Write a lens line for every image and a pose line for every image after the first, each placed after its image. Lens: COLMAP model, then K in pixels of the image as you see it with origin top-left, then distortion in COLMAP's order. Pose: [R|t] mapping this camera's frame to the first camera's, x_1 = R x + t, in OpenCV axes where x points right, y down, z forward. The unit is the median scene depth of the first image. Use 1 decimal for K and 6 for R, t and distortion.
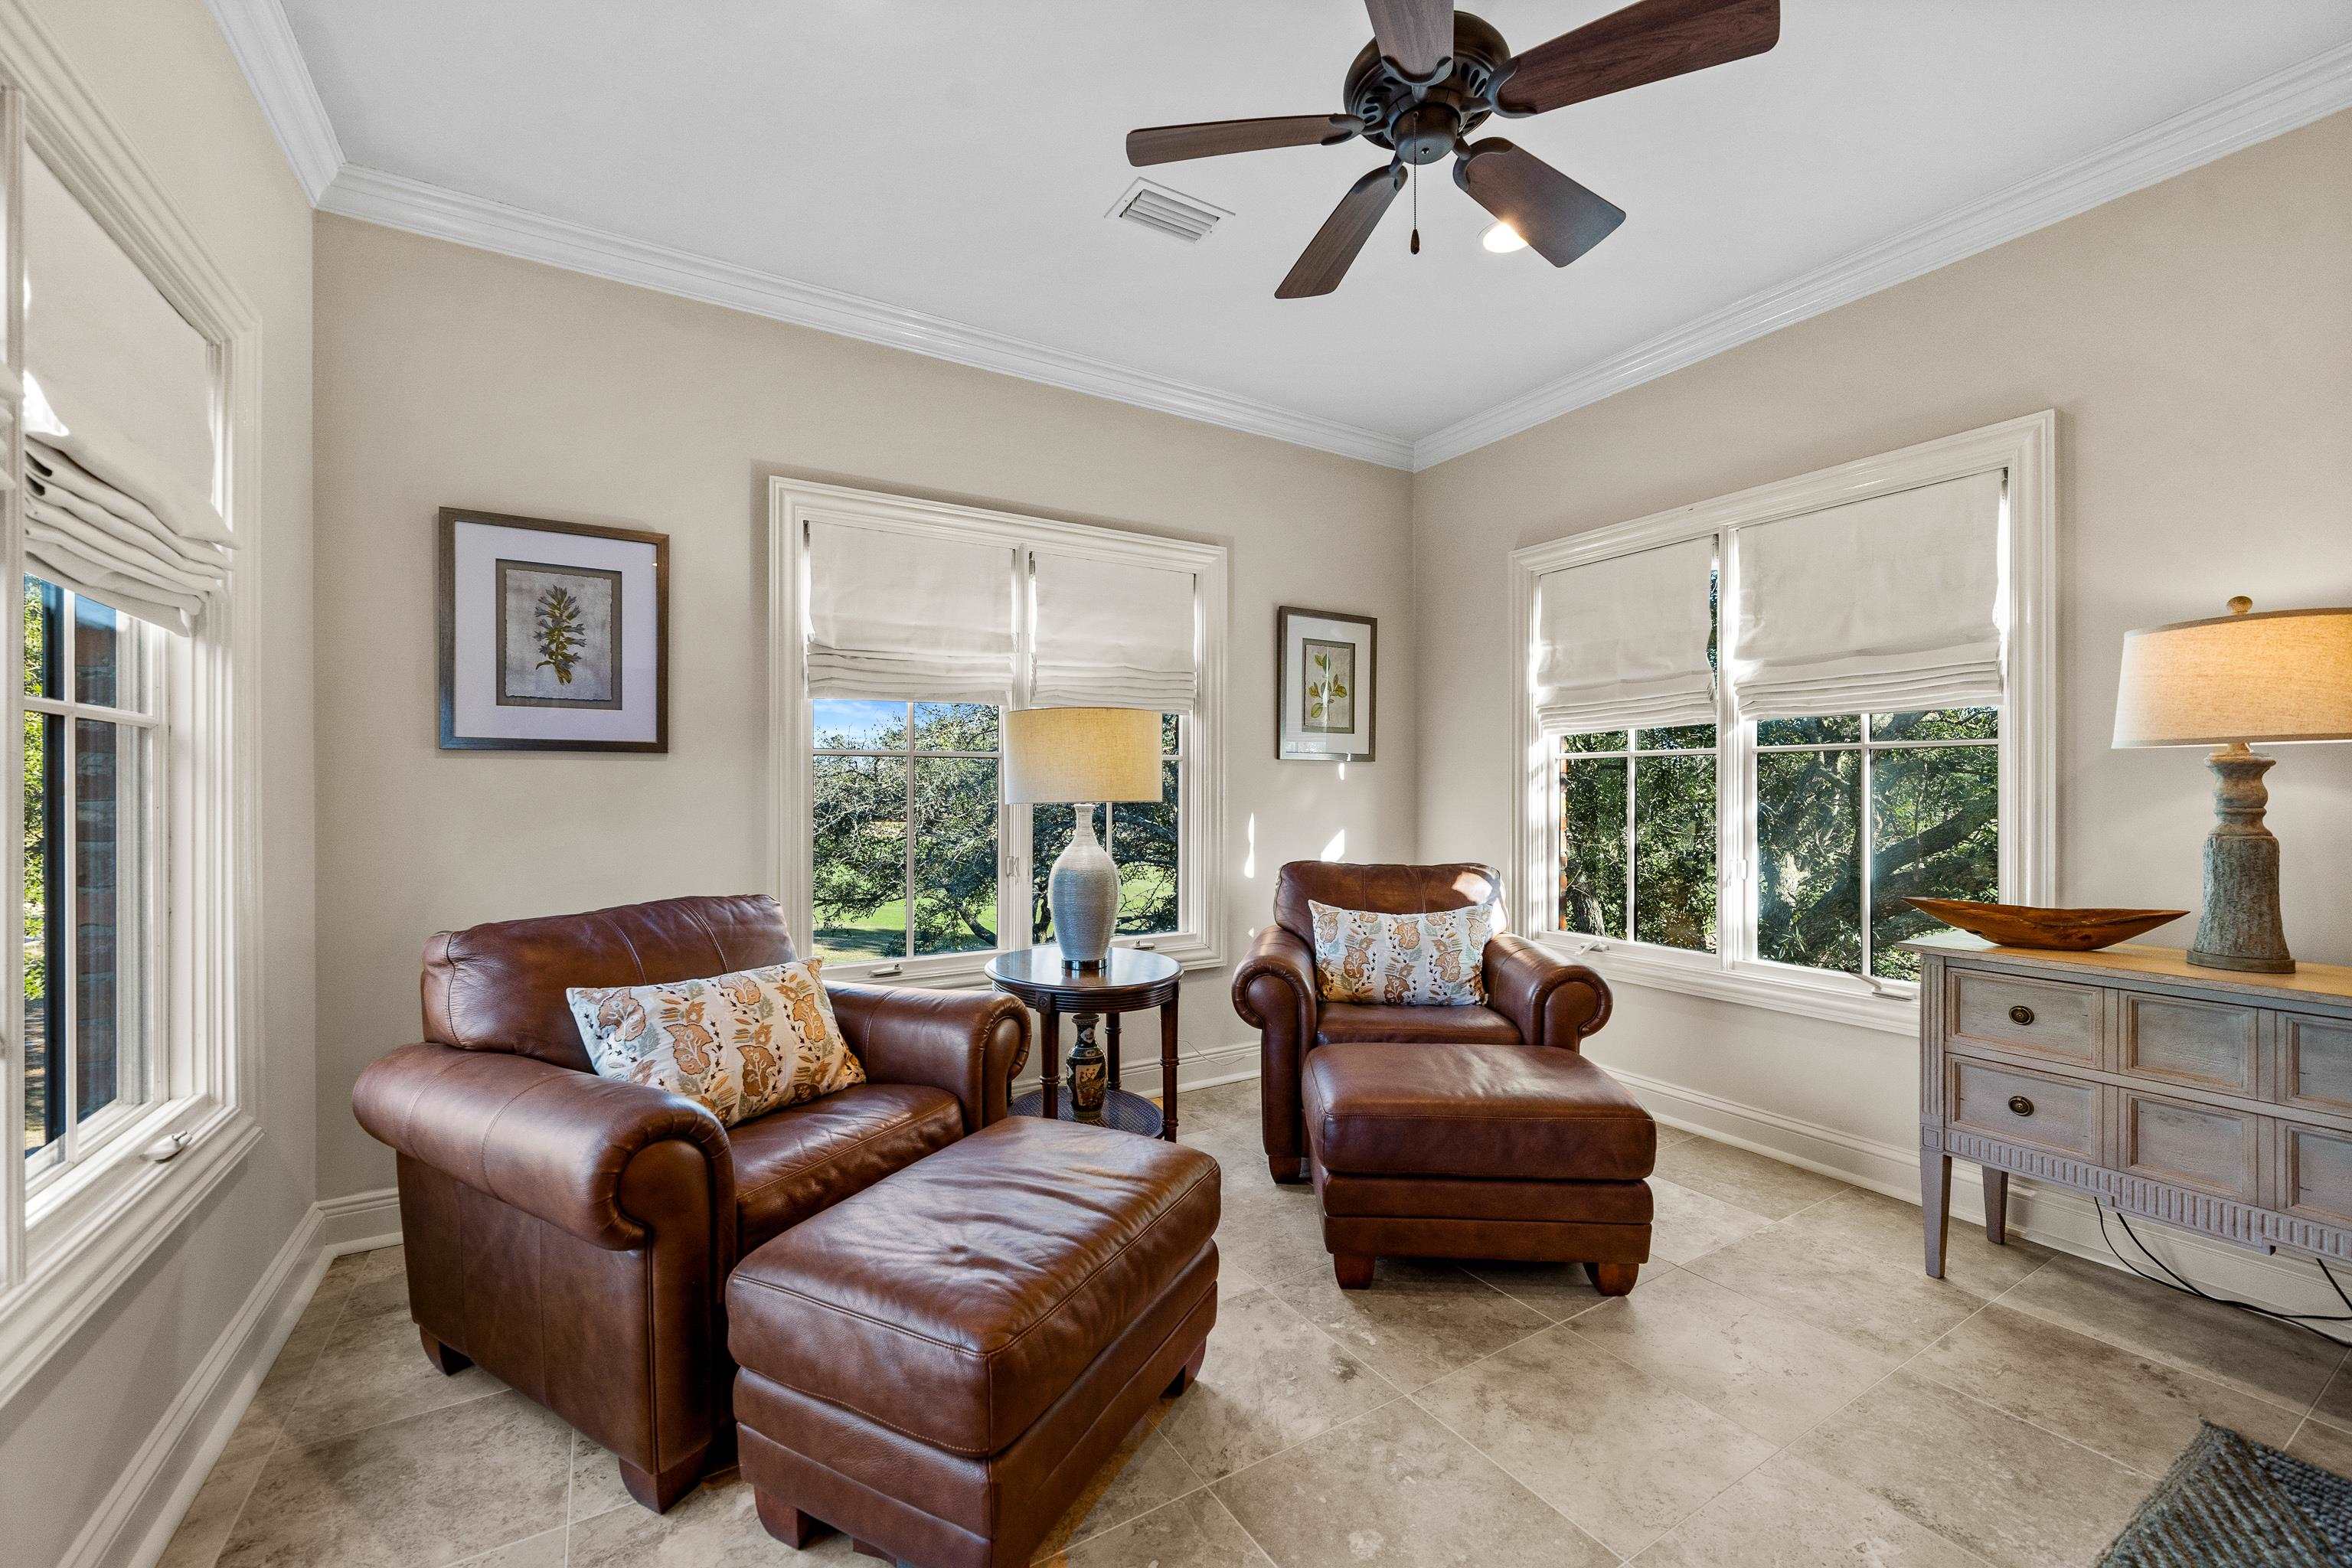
lens RADIAL K [[938.2, 0, 1181.6], [0, 938.2, 788.0], [0, 0, 1]] dist [-0.001461, -0.000369]
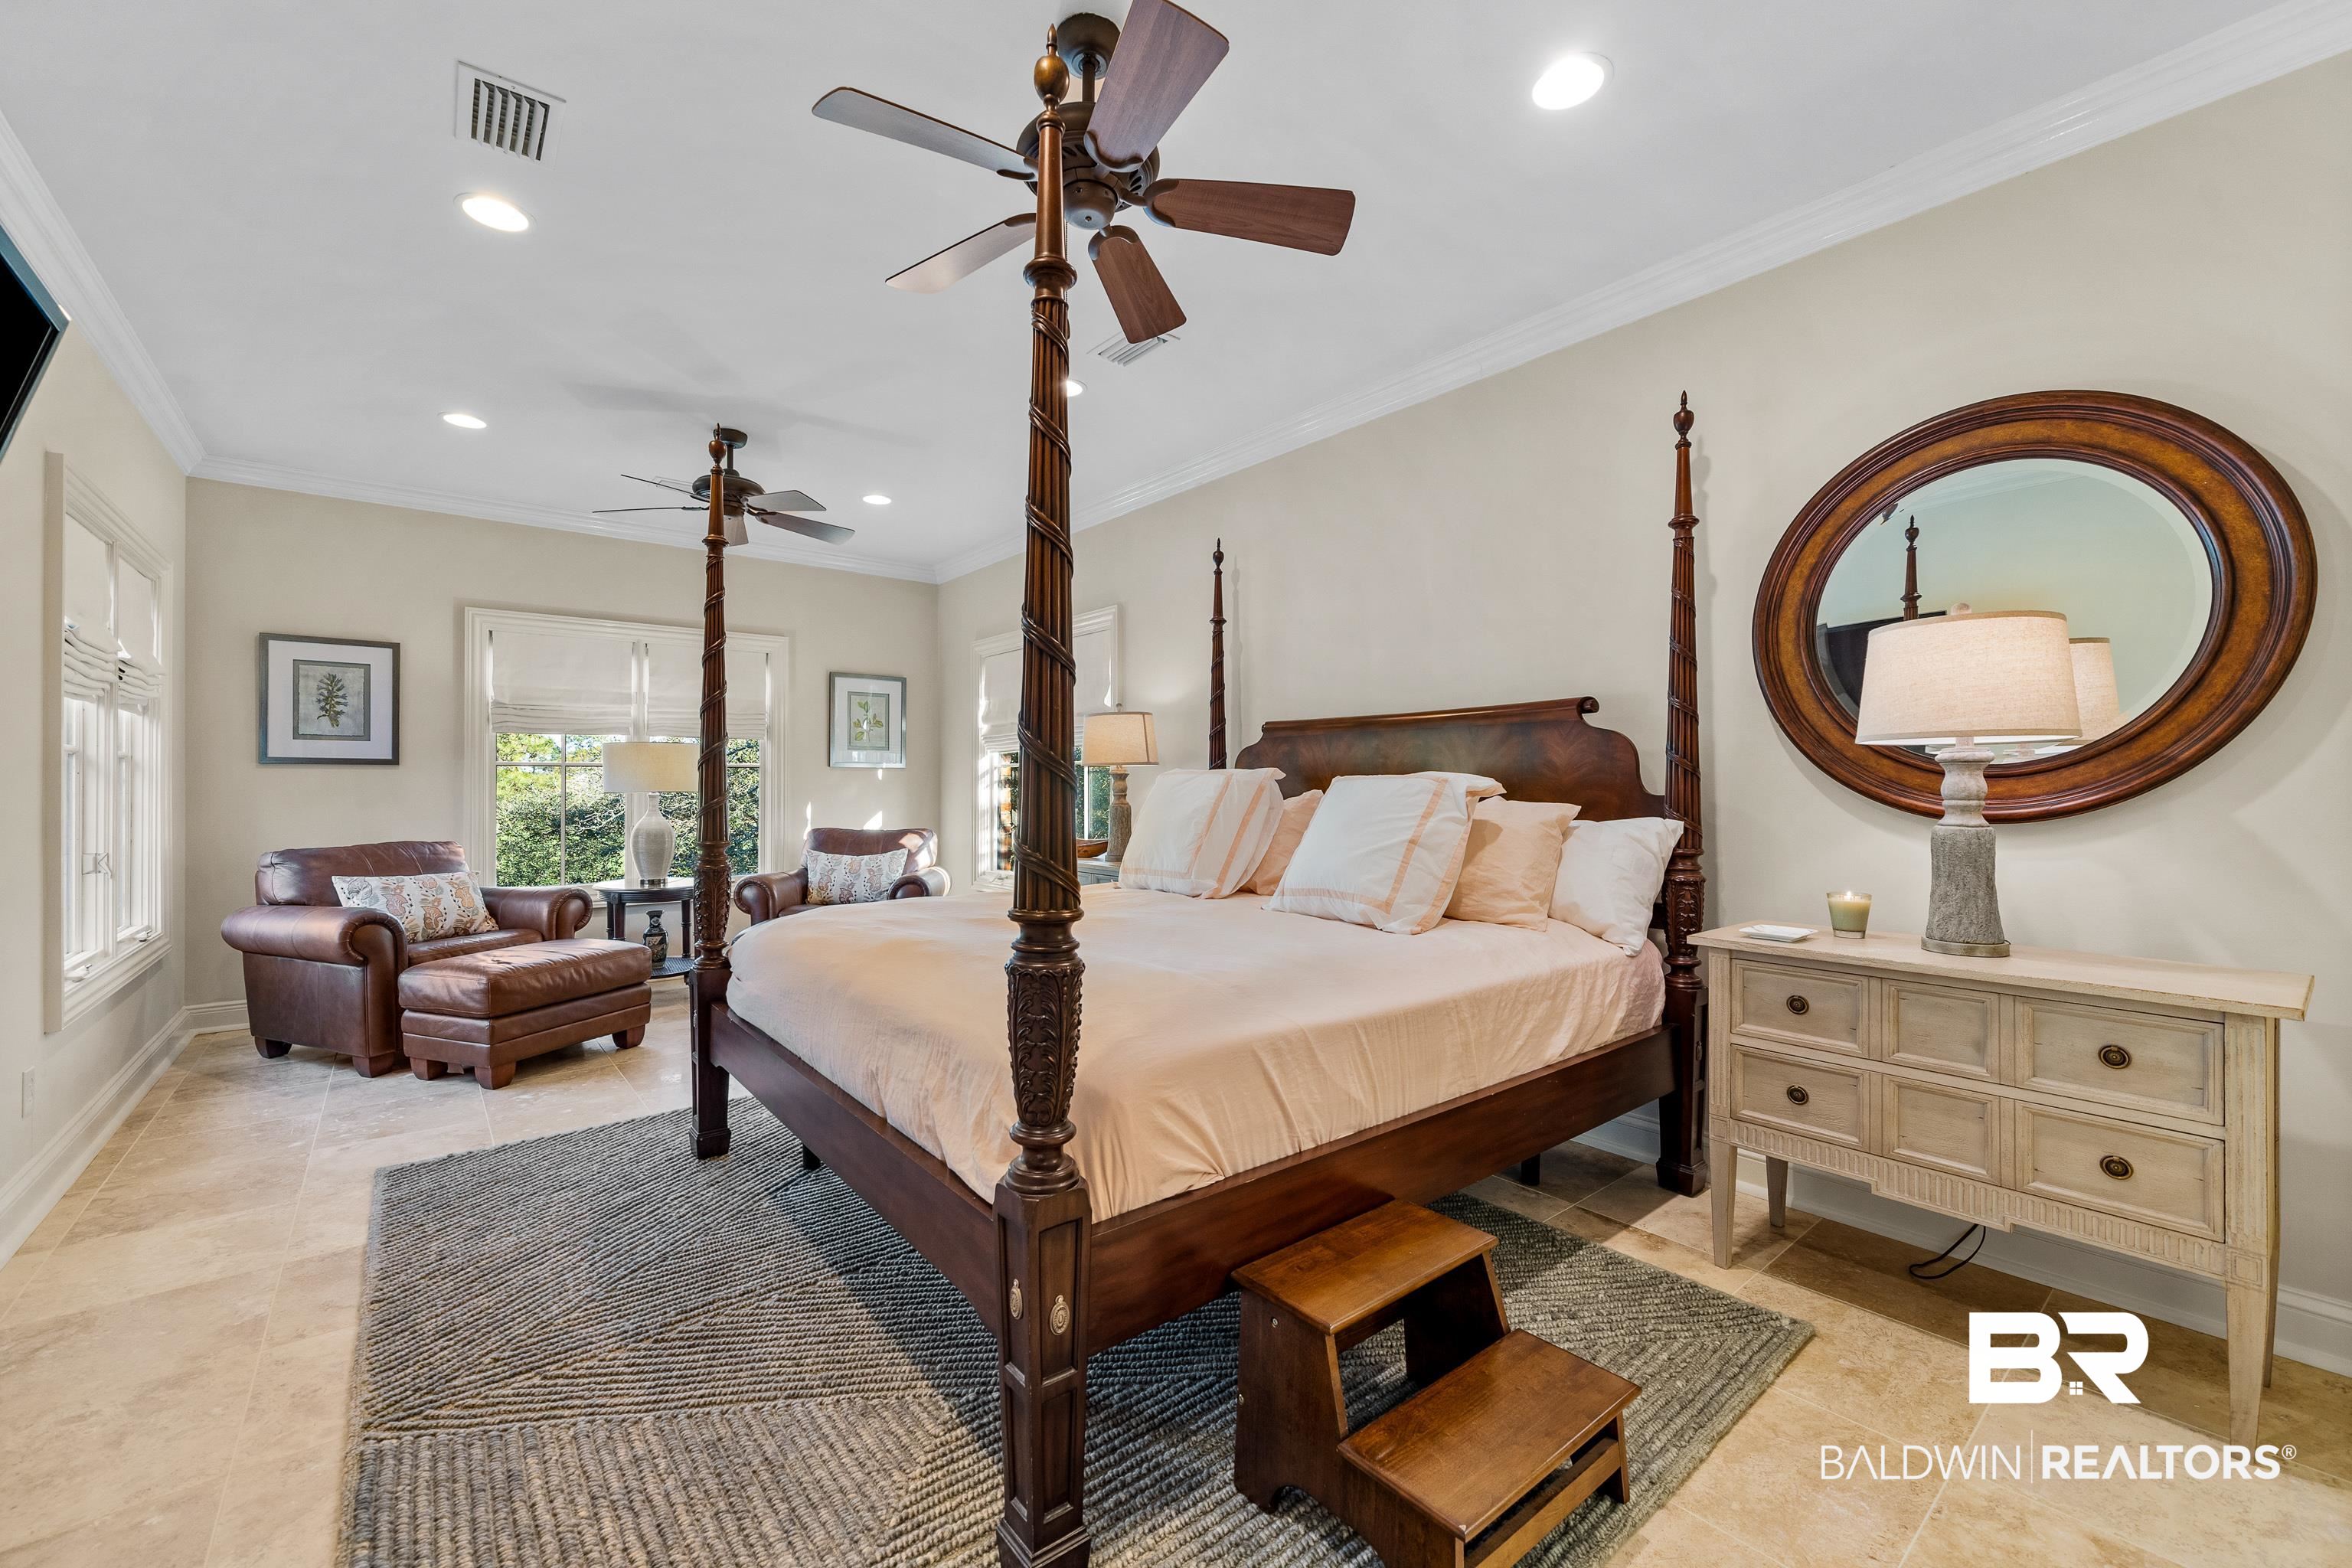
lens RADIAL K [[938.2, 0, 1169.2], [0, 938.2, 780.2], [0, 0, 1]] dist [-0.001461, -0.000369]
pose [[0.990955, 0.000839, 0.134189, 0.730284], [-0.000299, 0.999992, -0.004039, -0.001978], [-0.134191, 0.003963, 0.990948, -1.058210]]
